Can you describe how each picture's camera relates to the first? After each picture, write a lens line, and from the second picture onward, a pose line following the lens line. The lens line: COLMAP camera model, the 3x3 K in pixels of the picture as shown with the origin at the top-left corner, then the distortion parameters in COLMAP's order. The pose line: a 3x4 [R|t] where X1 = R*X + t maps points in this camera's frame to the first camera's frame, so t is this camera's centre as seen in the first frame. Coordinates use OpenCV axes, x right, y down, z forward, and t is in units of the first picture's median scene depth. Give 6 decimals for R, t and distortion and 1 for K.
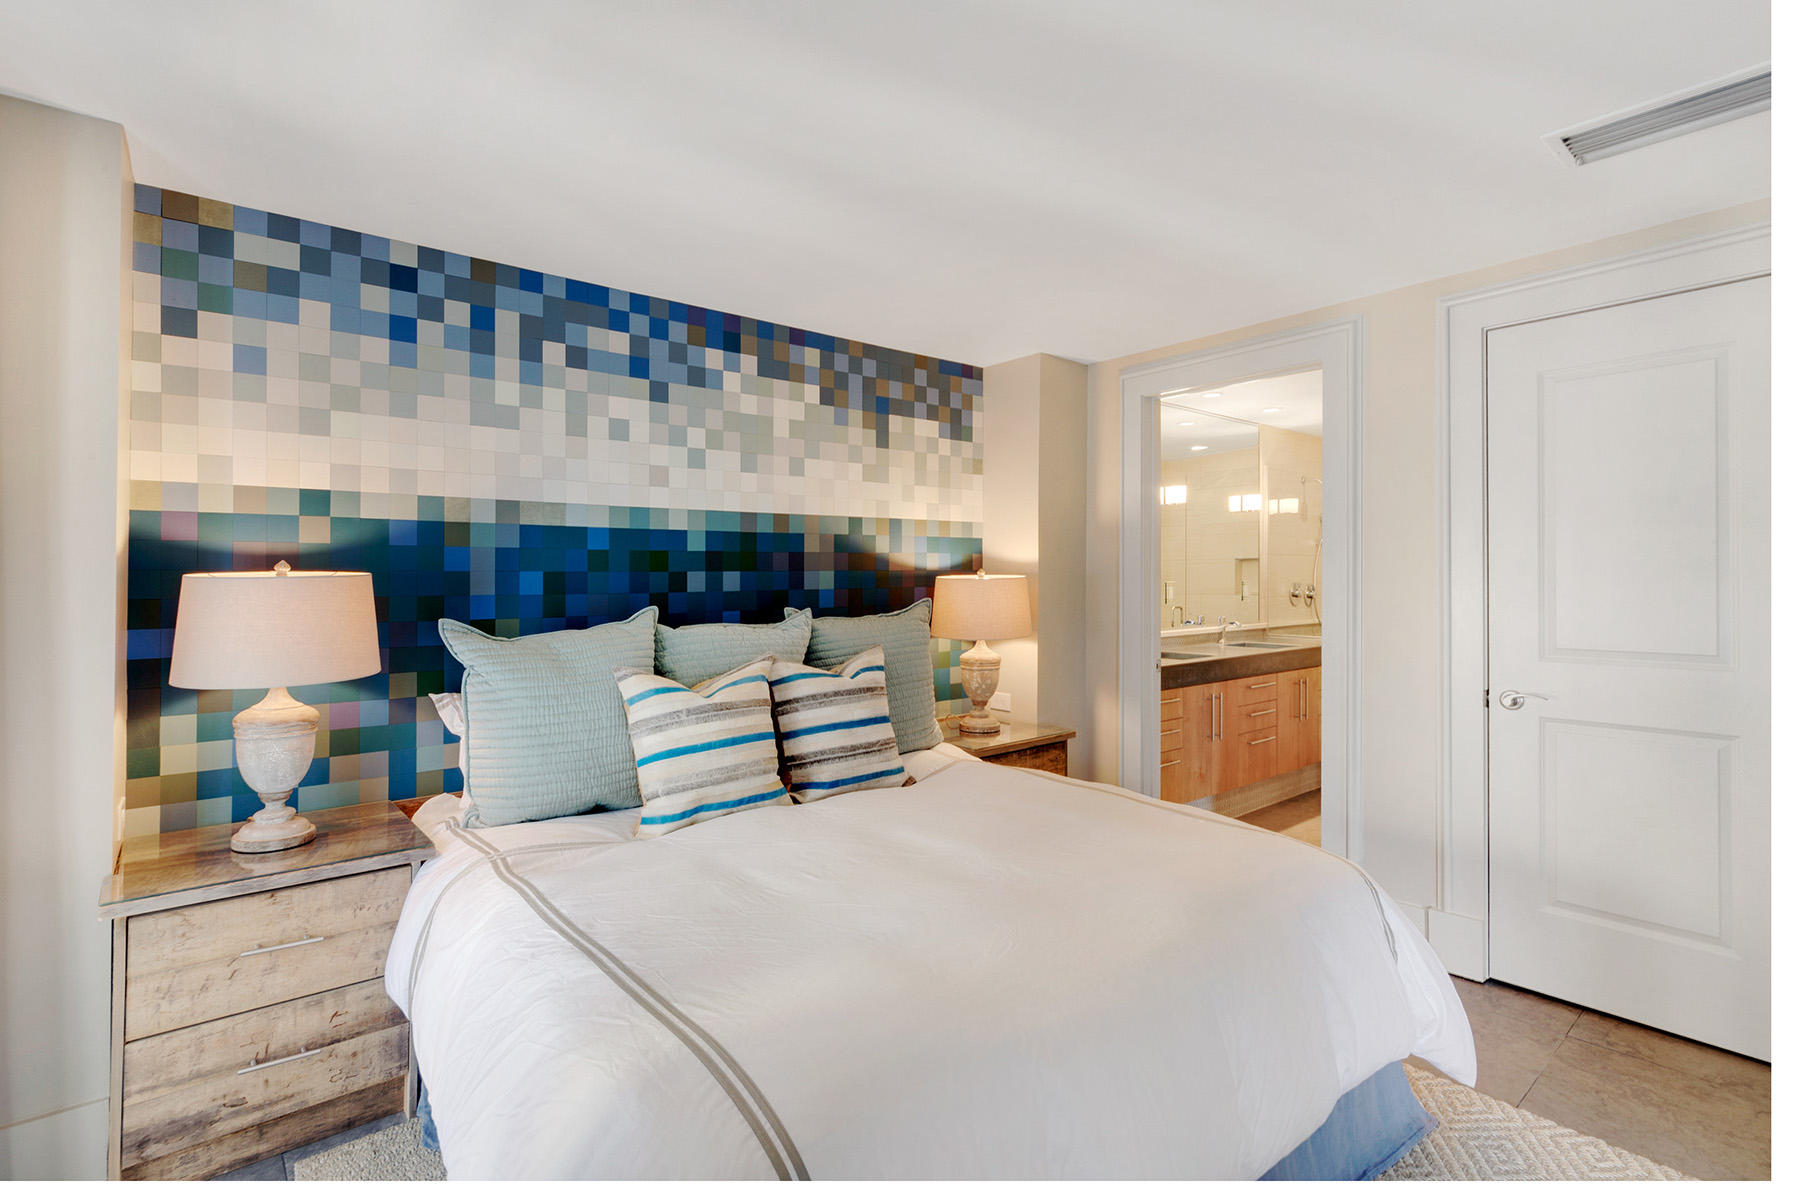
lens RADIAL K [[833.2, 0, 823.1], [0, 833.2, 561.0], [0, 0, 1]] dist [-0.006056, -0.000607]
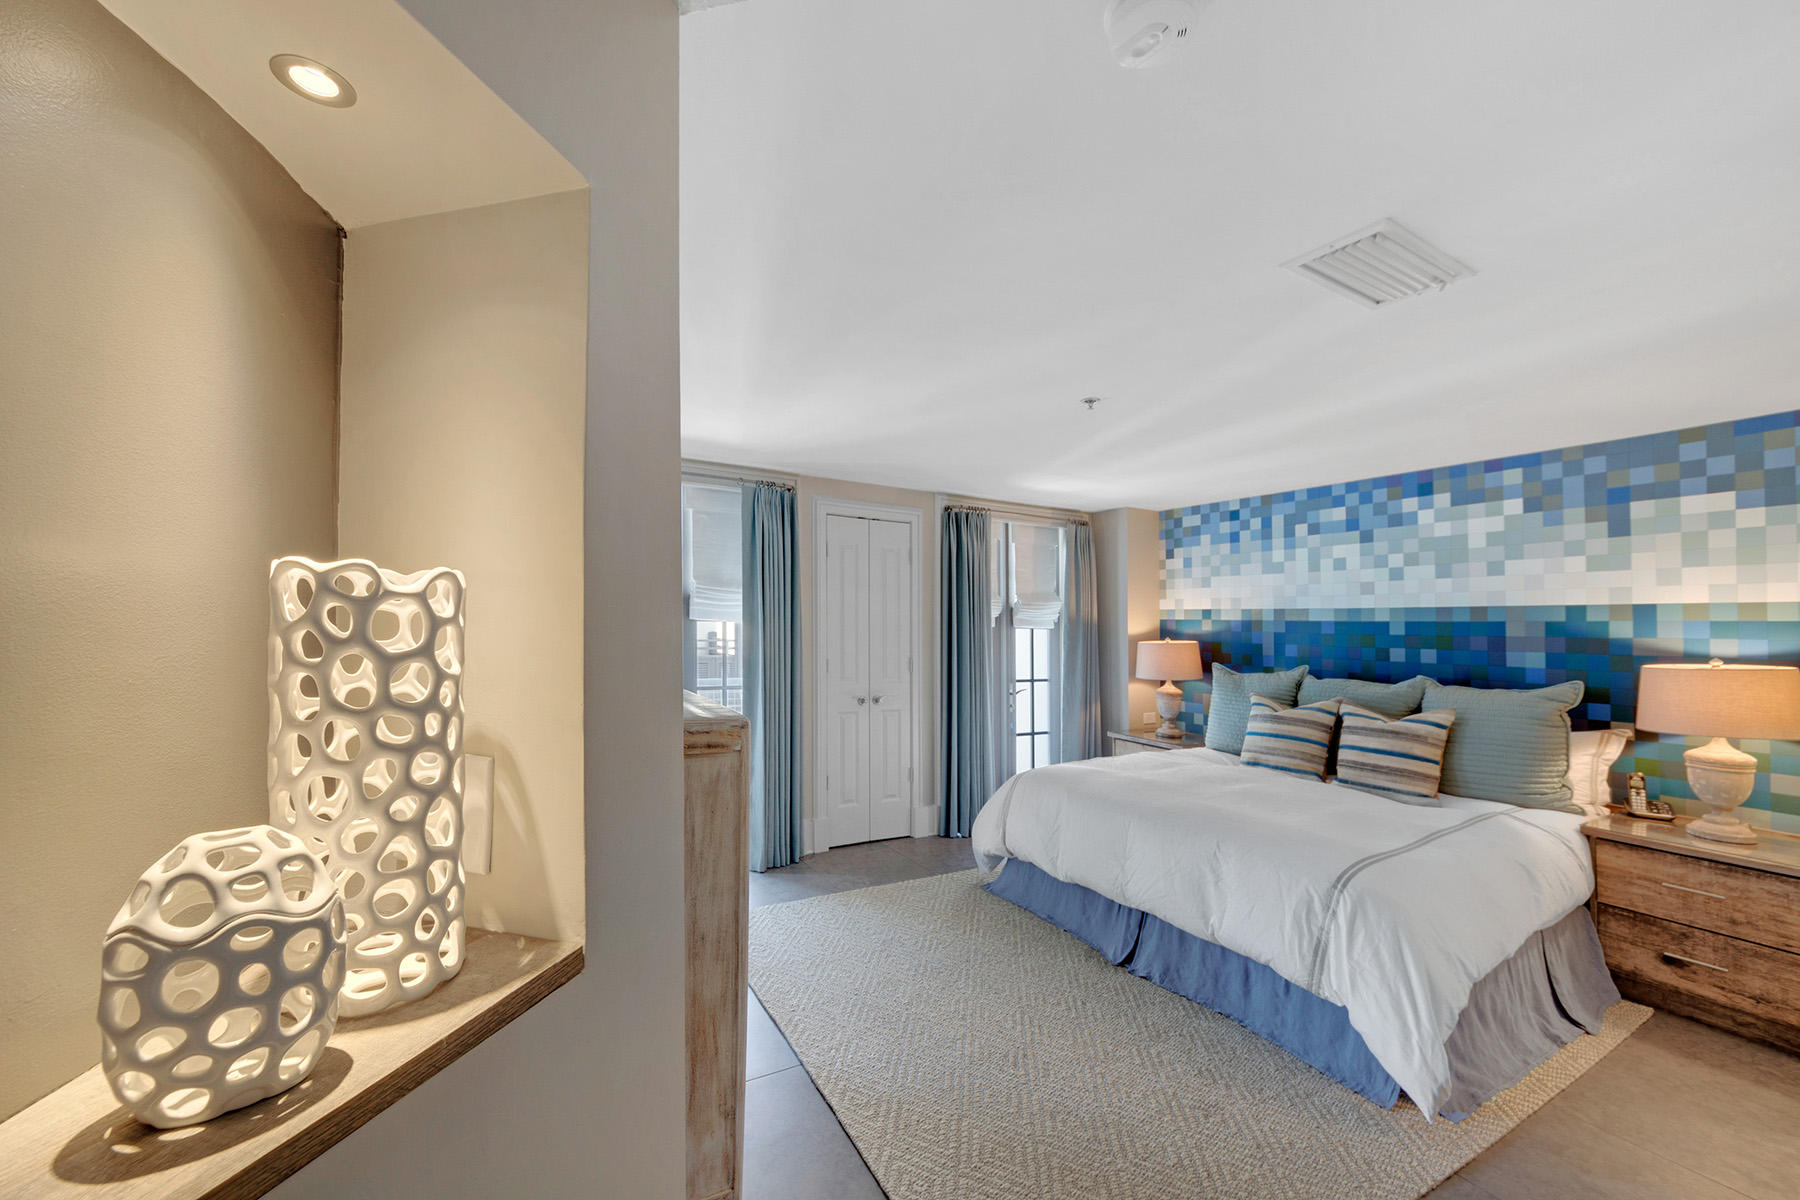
lens RADIAL K [[701.3, 0, 889.1], [0, 701.3, 598.3], [0, 0, 1]] dist [0.003018, 0.002165]
pose [[-0.140655, -0.030435, -0.989591, 1.389702], [0.006886, 0.999473, -0.031717, -0.048577], [0.990035, -0.011275, -0.140372, 0.287769]]
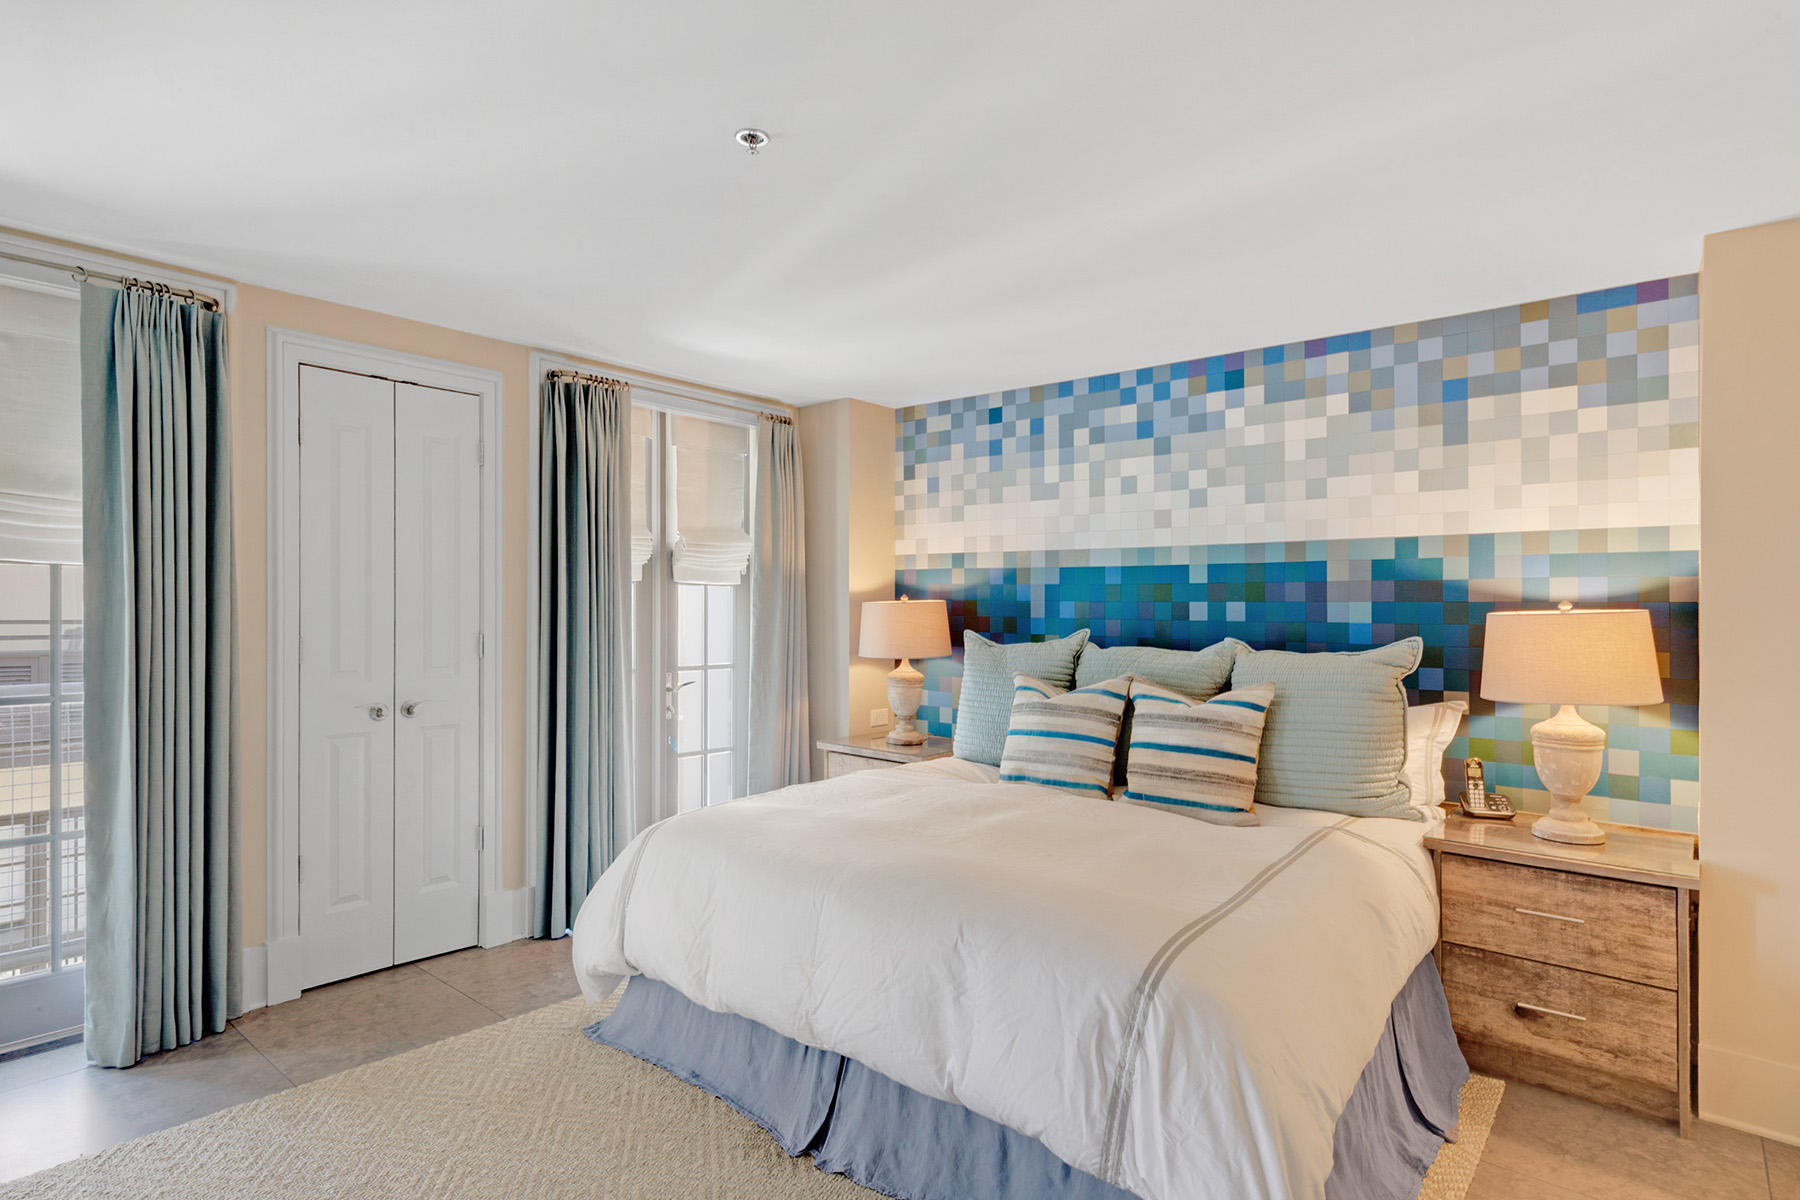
lens RADIAL K [[949.3, 0, 895.1], [0, 949.3, 575.3], [0, 0, 1]] dist [0.024367, -0.006383]
pose [[0.205645, -0.020971, -0.978402, 1.089947], [0.010863, 0.999758, -0.019146, -0.002961], [0.978566, -0.006691, 0.205823, 0.393088]]
